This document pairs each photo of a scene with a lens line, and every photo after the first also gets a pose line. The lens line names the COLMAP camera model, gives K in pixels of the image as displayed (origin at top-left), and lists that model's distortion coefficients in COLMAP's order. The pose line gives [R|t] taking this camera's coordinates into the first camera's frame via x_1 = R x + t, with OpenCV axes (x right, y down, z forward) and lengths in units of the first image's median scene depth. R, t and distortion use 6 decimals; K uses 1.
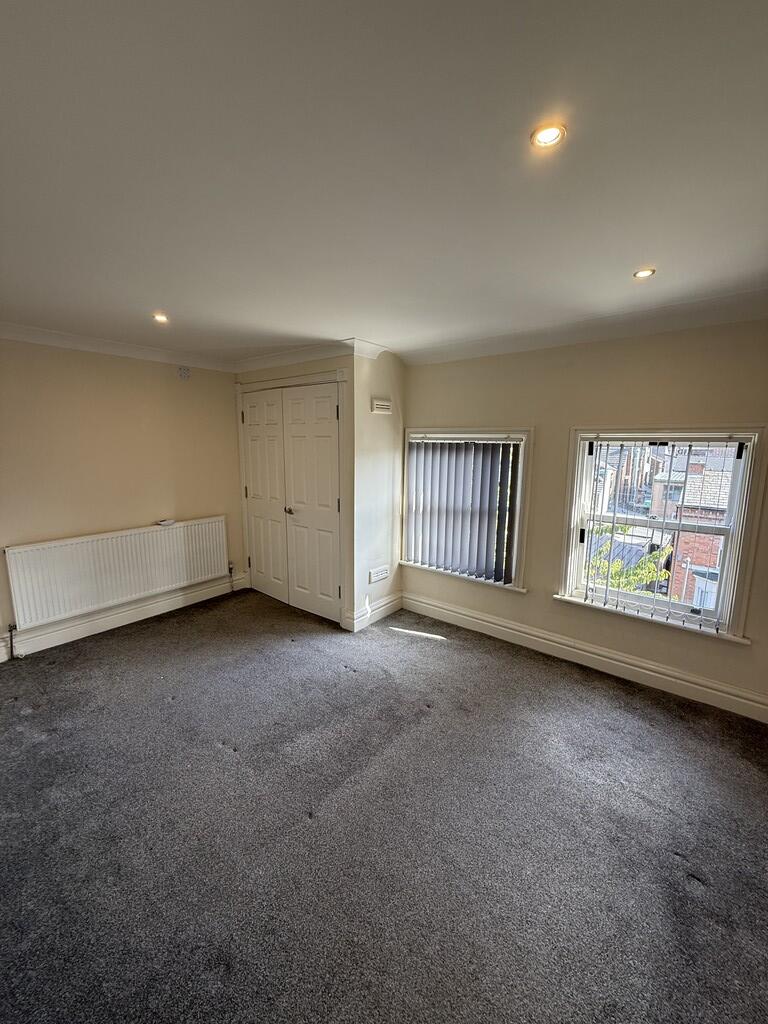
lens RADIAL K [[406.7, 0, 384.0], [0, 406.7, 511.3], [0, 0, 1]] dist [-0.000888, 0.000647]
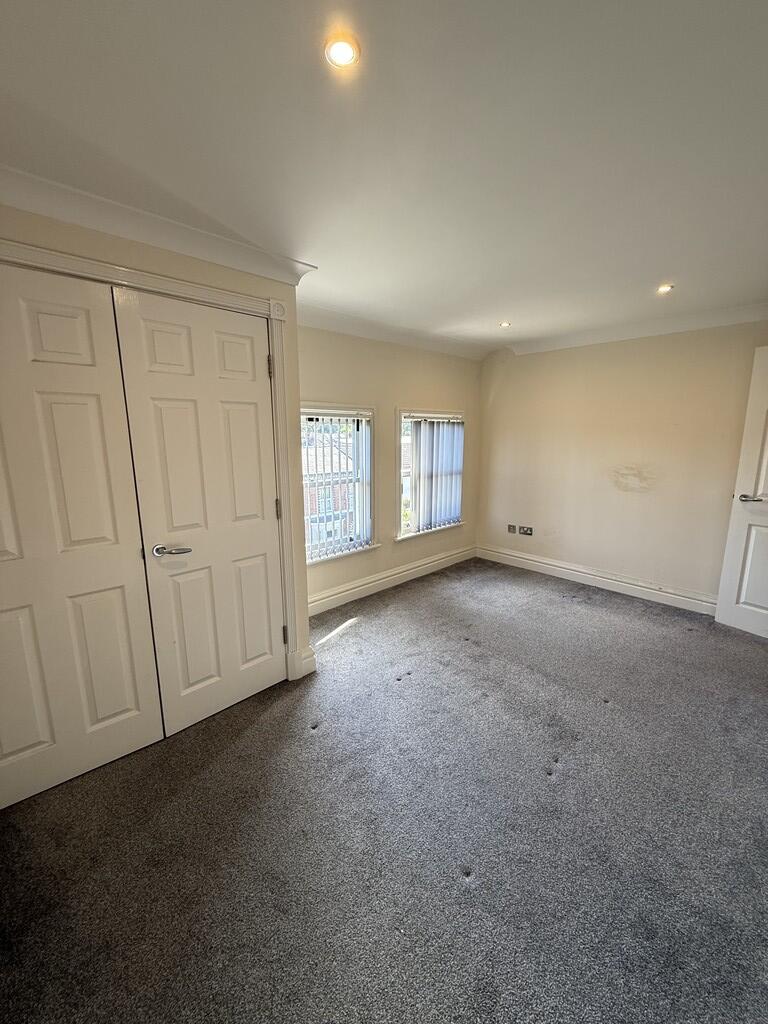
lens RADIAL K [[406.7, 0, 382.0], [0, 406.7, 510.6], [0, 0, 1]] dist [-0.000888, 0.000647]
pose [[0.143365, -0.193481, 0.970573, -0.728983], [0.178357, 0.969697, 0.166961, -0.091247], [-0.973466, 0.149172, 0.173530, 0.710672]]
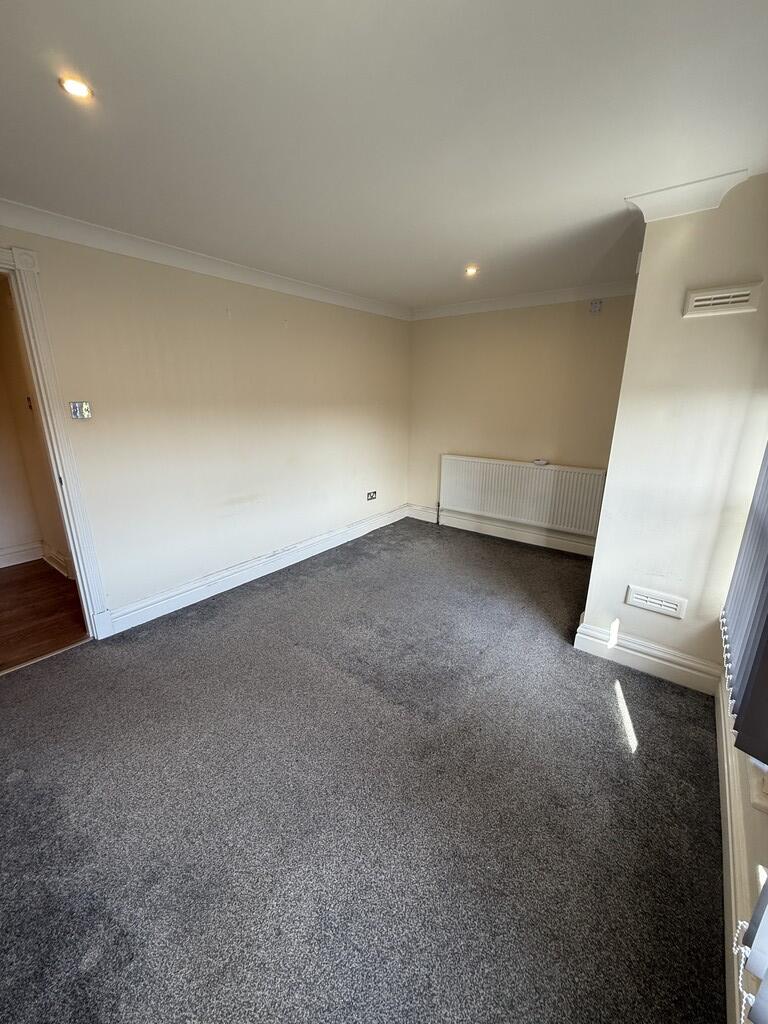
lens RADIAL K [[406.7, 0, 380.3], [0, 406.7, 510.3], [0, 0, 1]] dist [-0.000888, 0.000647]
pose [[0.019660, 0.269402, -0.962827, 0.553902], [-0.169960, 0.949898, 0.262314, -0.065613], [0.985255, 0.158485, 0.064462, 0.578017]]
